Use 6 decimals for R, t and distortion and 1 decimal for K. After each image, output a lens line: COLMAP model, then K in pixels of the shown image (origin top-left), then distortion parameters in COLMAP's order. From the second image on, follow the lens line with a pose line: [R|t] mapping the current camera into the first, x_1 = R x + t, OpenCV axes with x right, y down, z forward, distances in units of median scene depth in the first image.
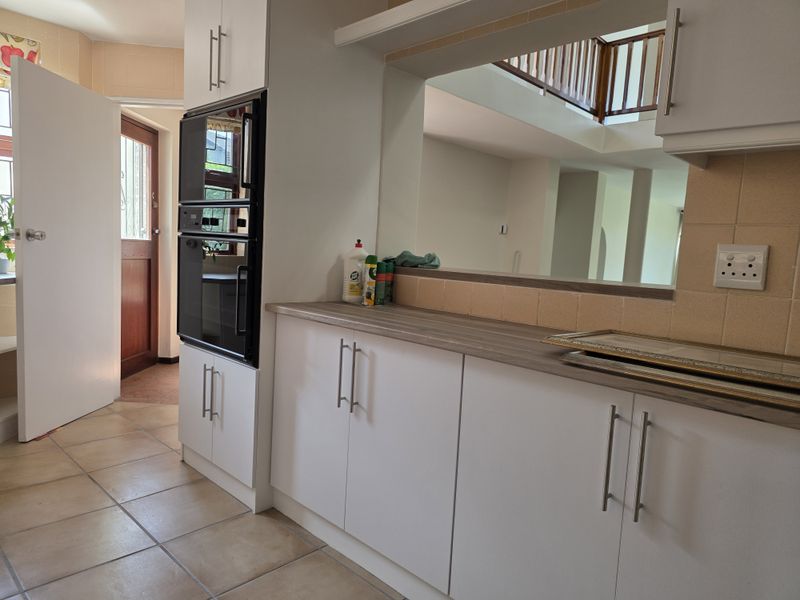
lens RADIAL K [[541.1, 0, 396.3], [0, 541.1, 304.5], [0, 0, 1]] dist [0.056939, -0.050349]
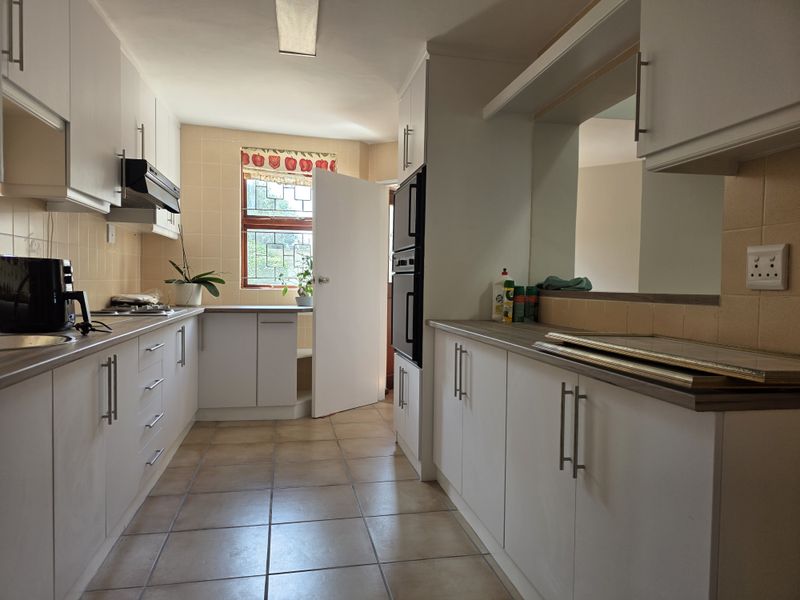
lens RADIAL K [[541.1, 0, 396.3], [0, 541.1, 304.5], [0, 0, 1]] dist [0.056939, -0.050349]
pose [[0.821140, -0.024050, -0.570220, 0.427977], [-0.024025, 0.996770, -0.076637, 0.060018], [0.570221, 0.076630, 0.817910, -0.126654]]
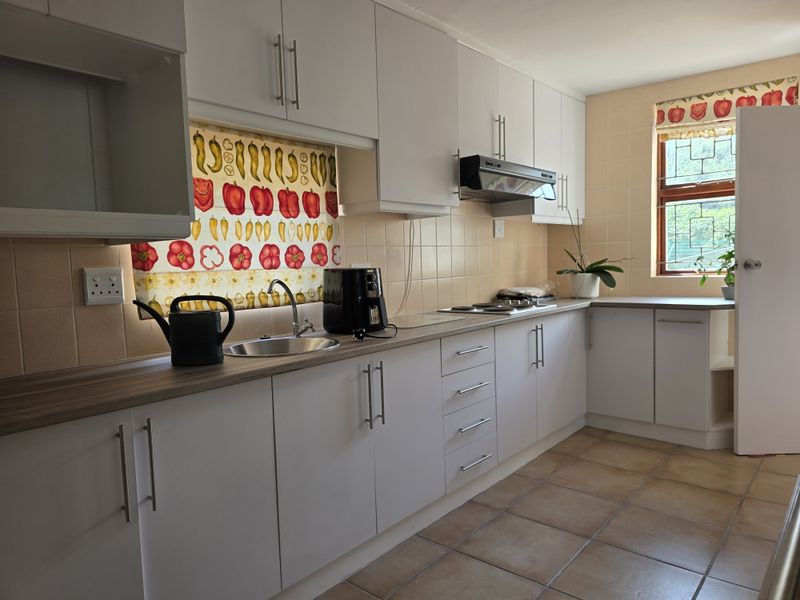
lens RADIAL K [[542.5, 0, 400.0], [0, 542.5, 300.0], [0, 0, 1]] dist [0.052397, -0.057018]
pose [[0.050173, 0.010623, -0.998684, 0.449283], [-0.064866, 0.997867, 0.007355, -0.024742], [0.996632, 0.064412, 0.050755, 0.311748]]
